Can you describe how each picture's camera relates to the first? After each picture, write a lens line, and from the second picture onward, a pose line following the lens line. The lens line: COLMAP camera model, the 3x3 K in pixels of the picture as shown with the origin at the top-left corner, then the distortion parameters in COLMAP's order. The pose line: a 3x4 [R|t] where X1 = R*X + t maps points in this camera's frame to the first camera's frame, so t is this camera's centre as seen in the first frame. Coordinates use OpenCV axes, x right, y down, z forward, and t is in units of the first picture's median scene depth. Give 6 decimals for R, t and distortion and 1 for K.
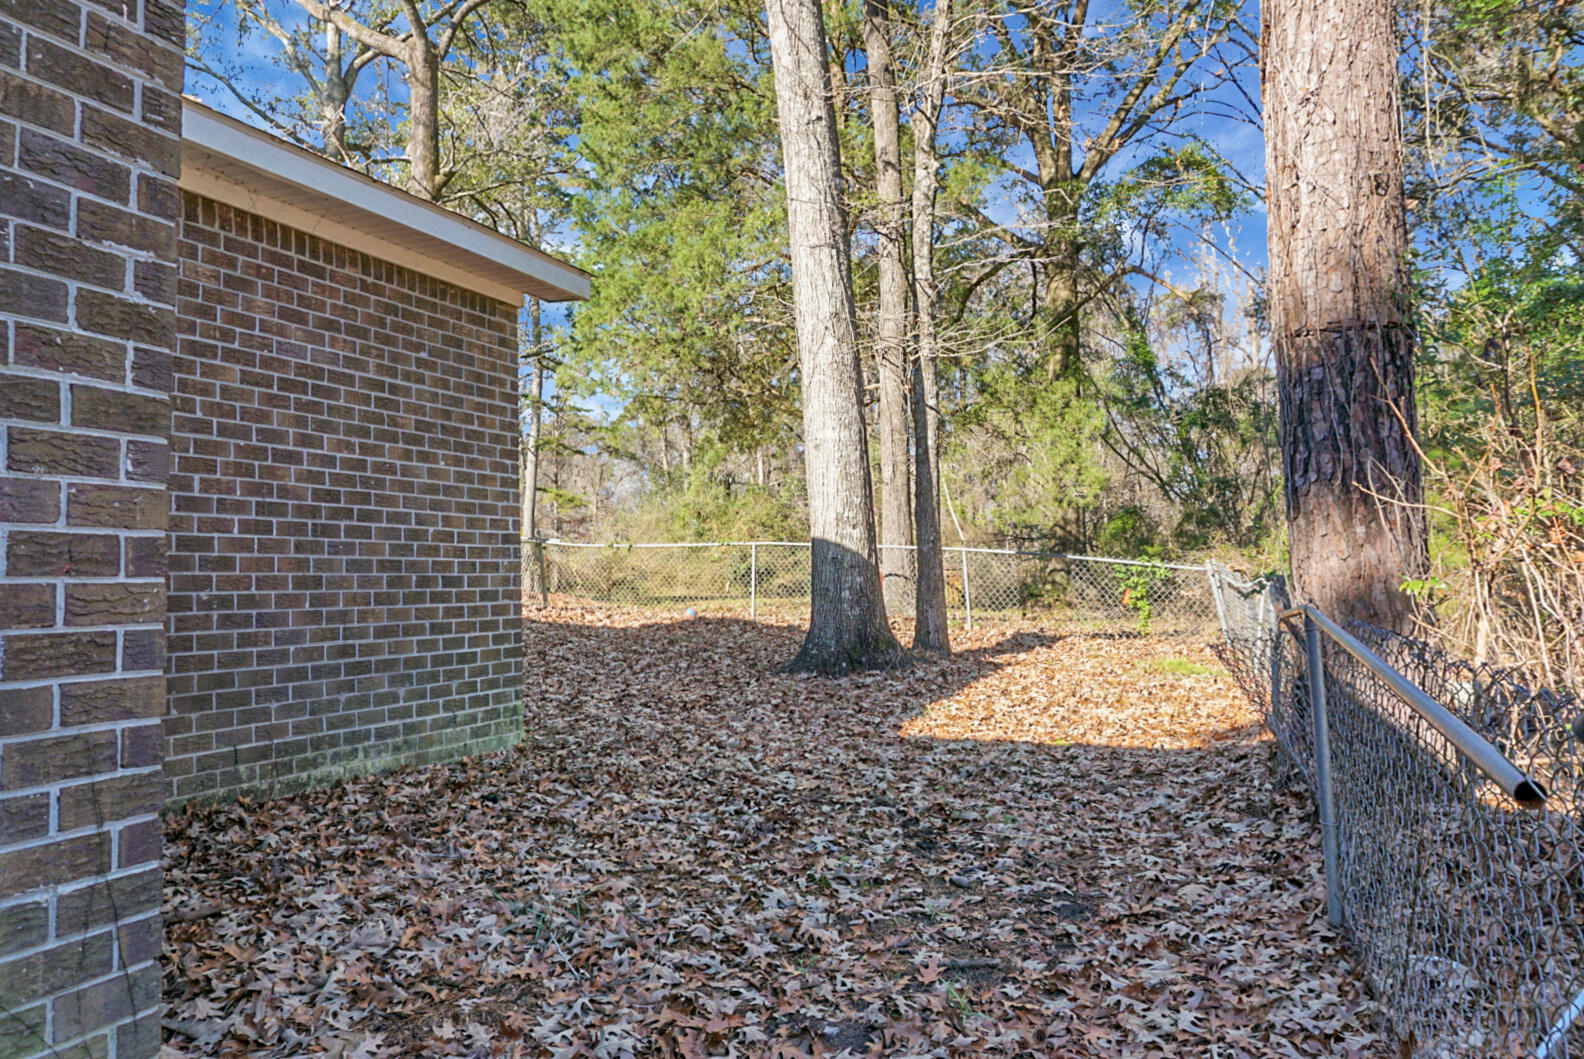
lens RADIAL K [[1086.1, 0, 792.0], [0, 1086.1, 529.5], [0, 0, 1]] dist [-0.032491, -0.001089]
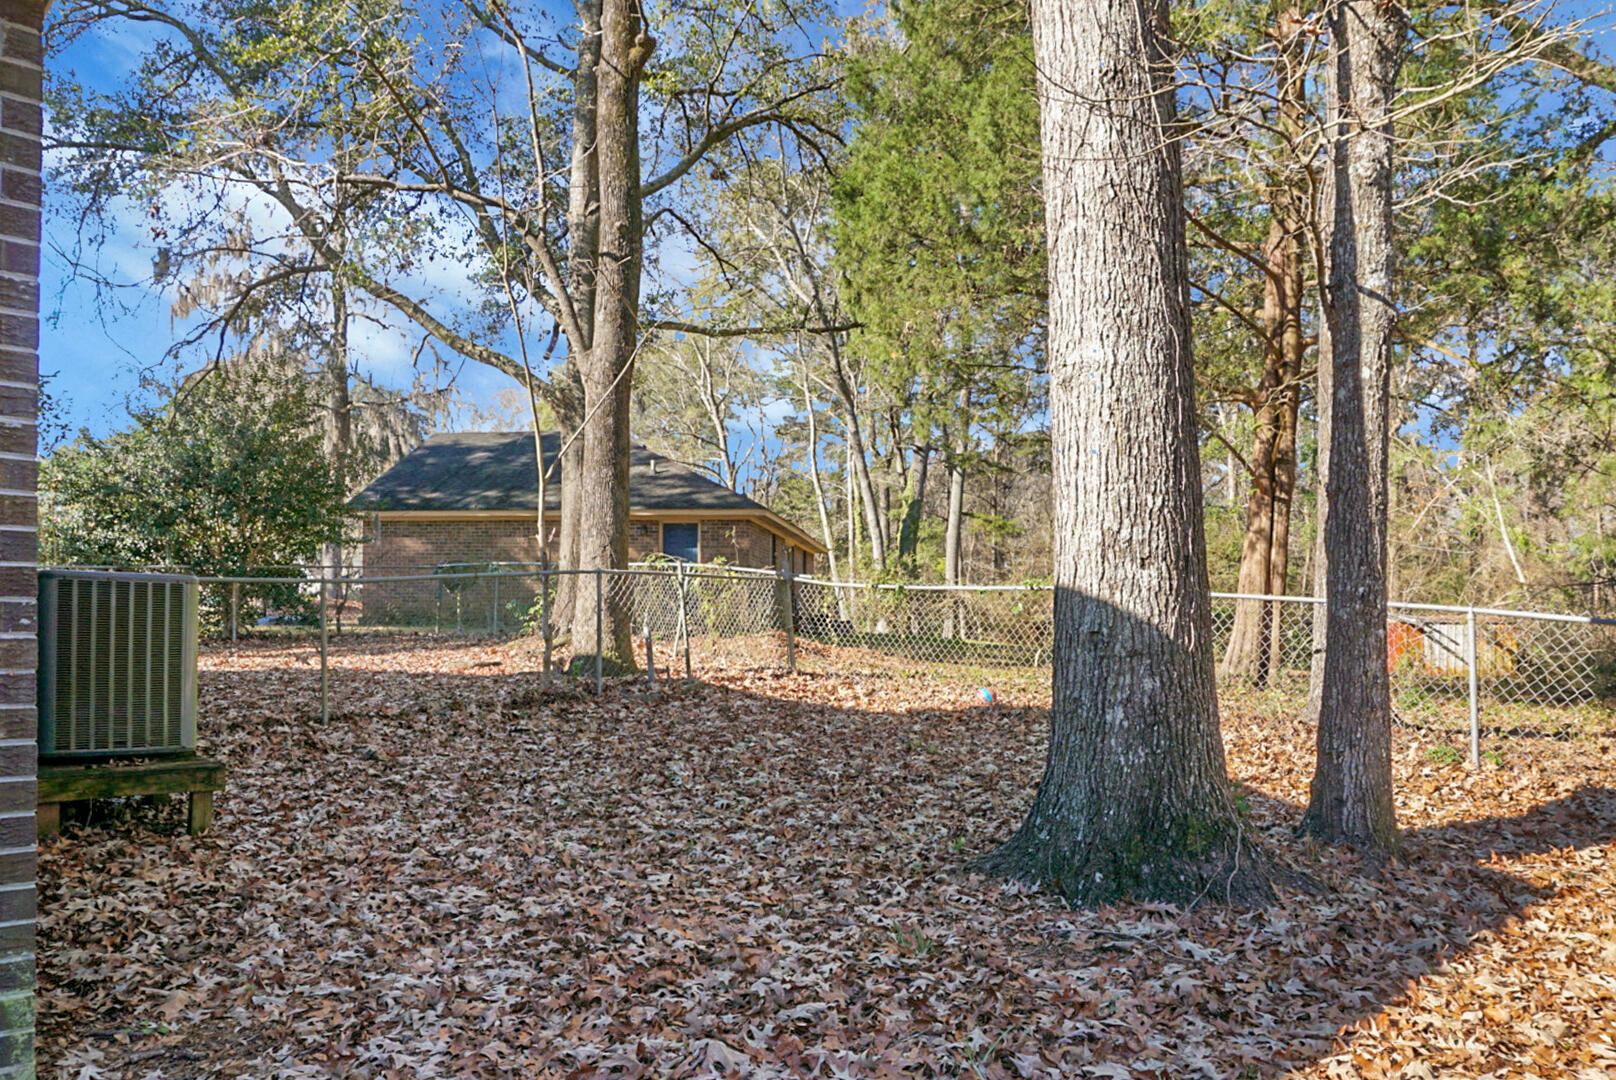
lens RADIAL K [[1127.6, 0, 807.4], [0, 1127.6, 632.3], [0, 0, 1]] dist [-0.029627, 0.000388]
pose [[0.910601, 0.038827, -0.411458, 0.111375], [-0.012577, 0.997719, 0.066315, -0.002646], [0.413094, -0.055212, 0.909013, 0.488319]]
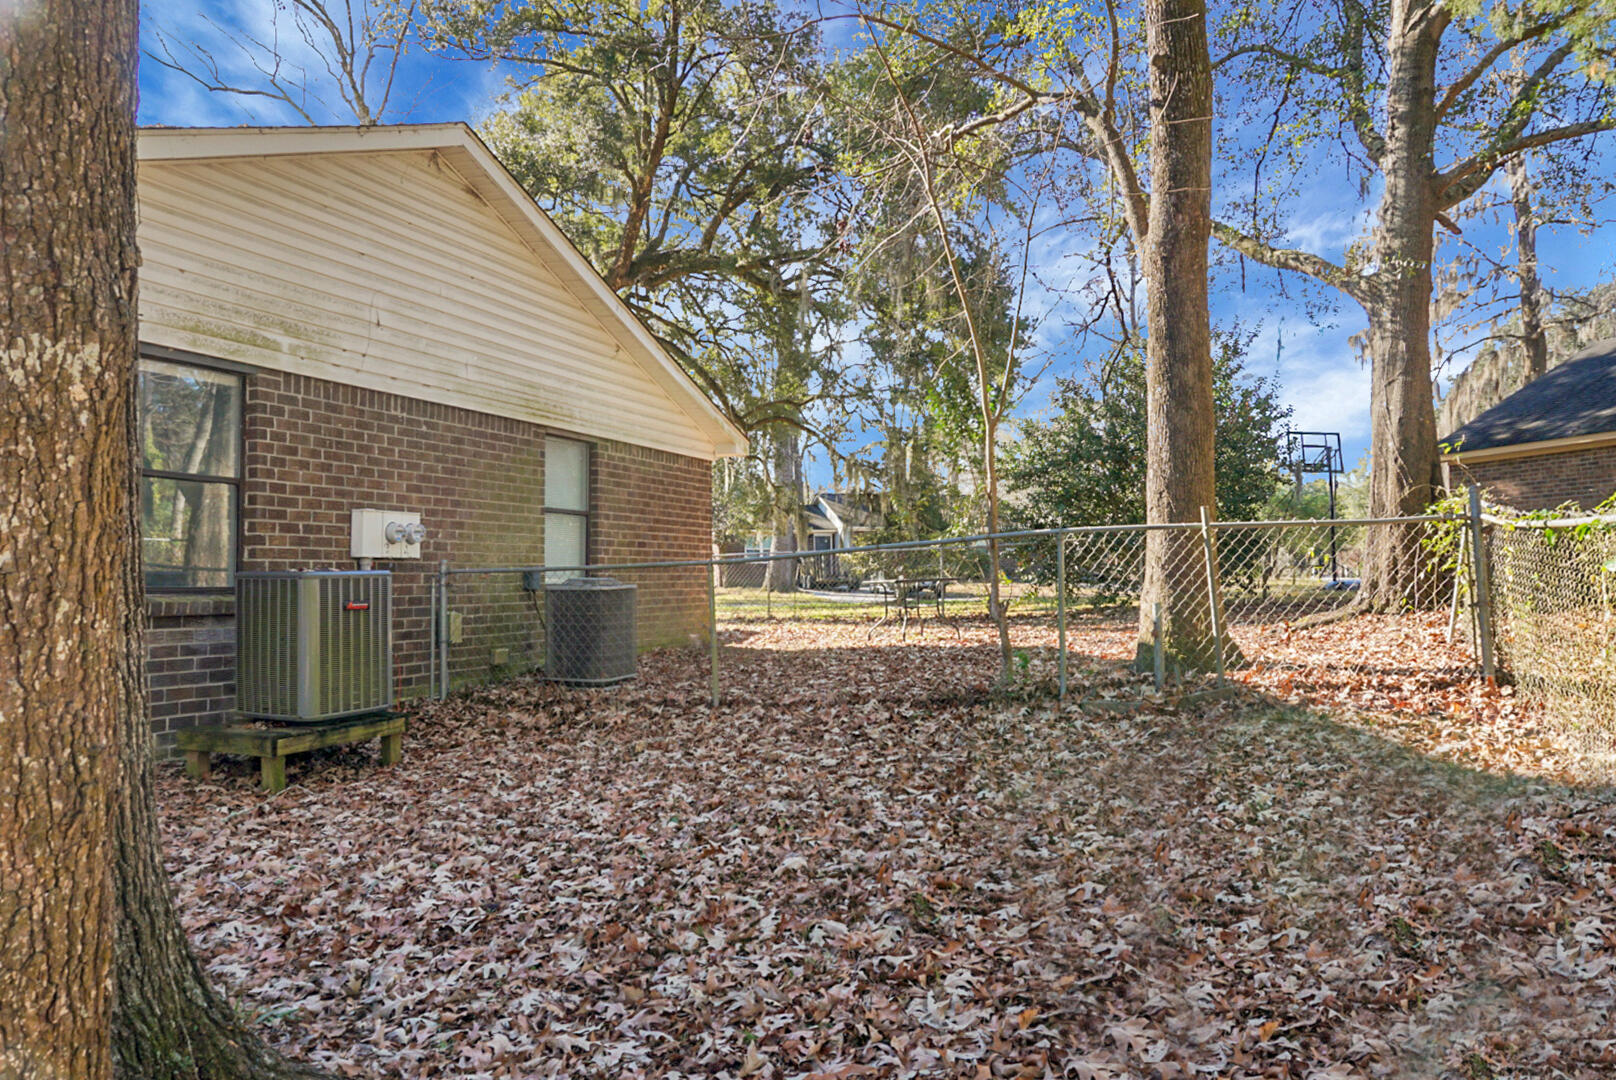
lens RADIAL K [[1108.0, 0, 808.0], [0, 1108.0, 540.0], [0, 0, 1]] dist [-0.032491, -0.001089]
pose [[0.015826, -0.018989, -0.999694, 0.312156], [0.057506, 0.998182, -0.018050, 0.037781], [0.998220, -0.057203, 0.016889, 1.417482]]
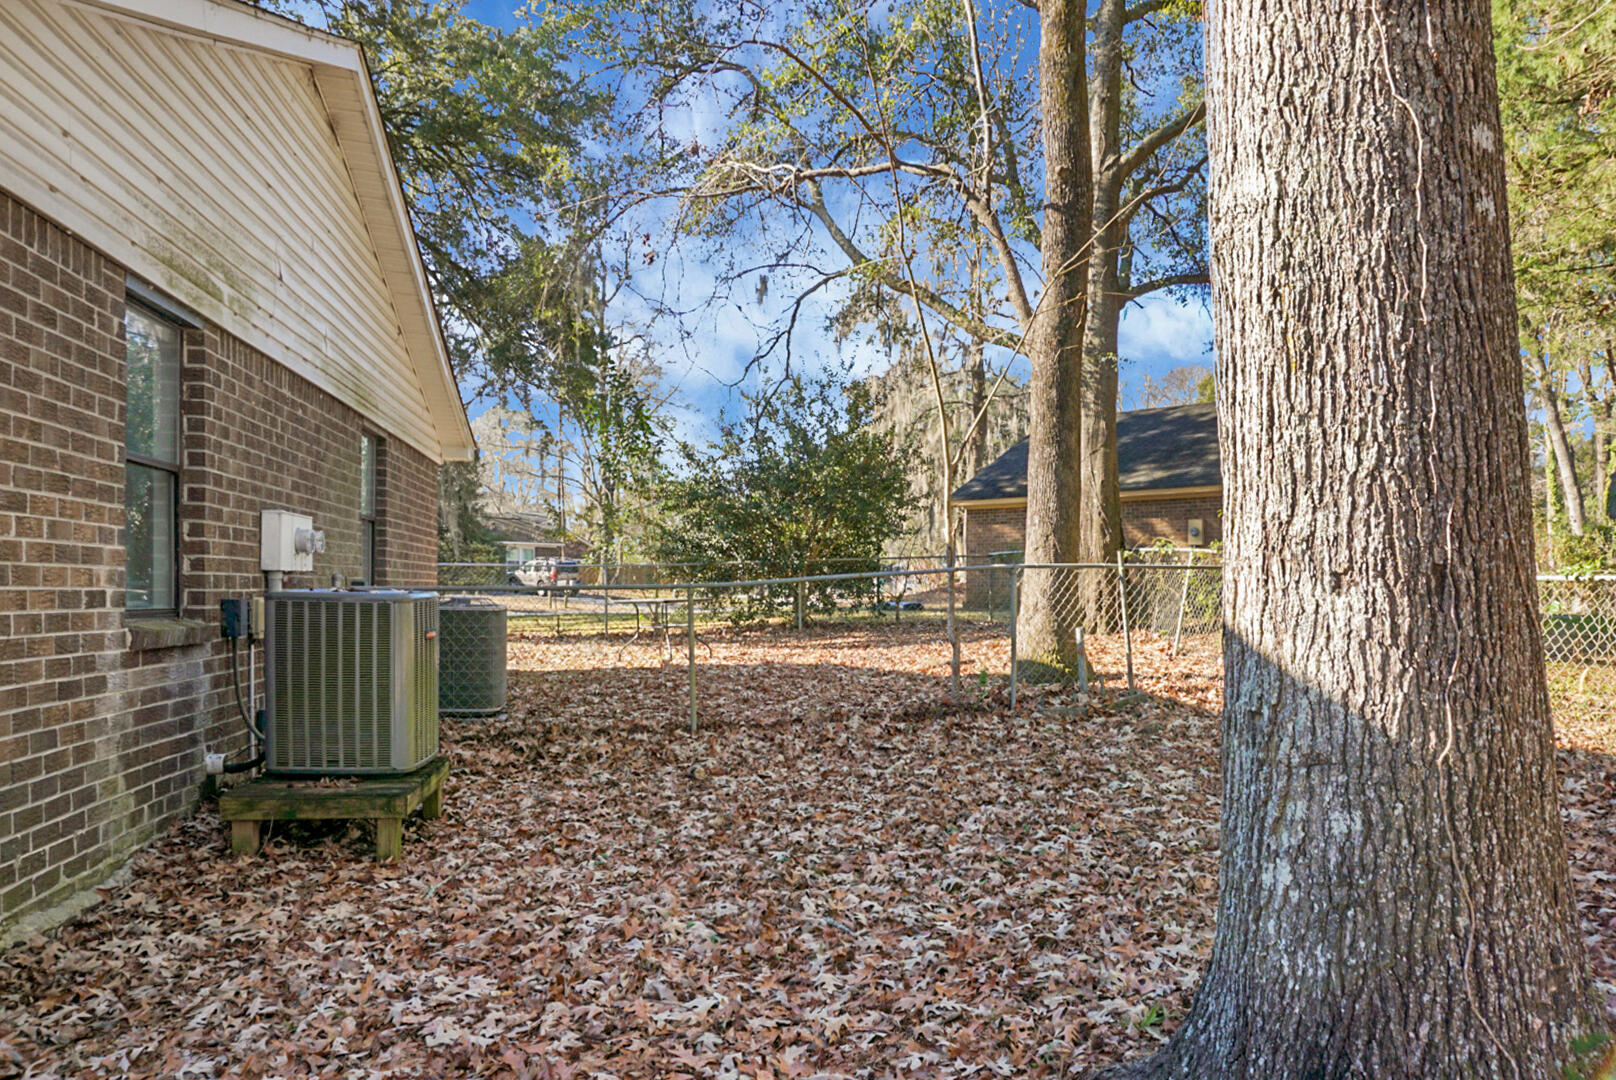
lens RADIAL K [[1125.7, 0, 809.1], [0, 1125.7, 627.2], [0, 0, 1]] dist [-0.032117, 0.000528]
pose [[0.572434, 0.050047, -0.818422, 0.167136], [0.021288, 0.996892, 0.075850, -0.011737], [0.819675, -0.060841, 0.569589, 0.719087]]
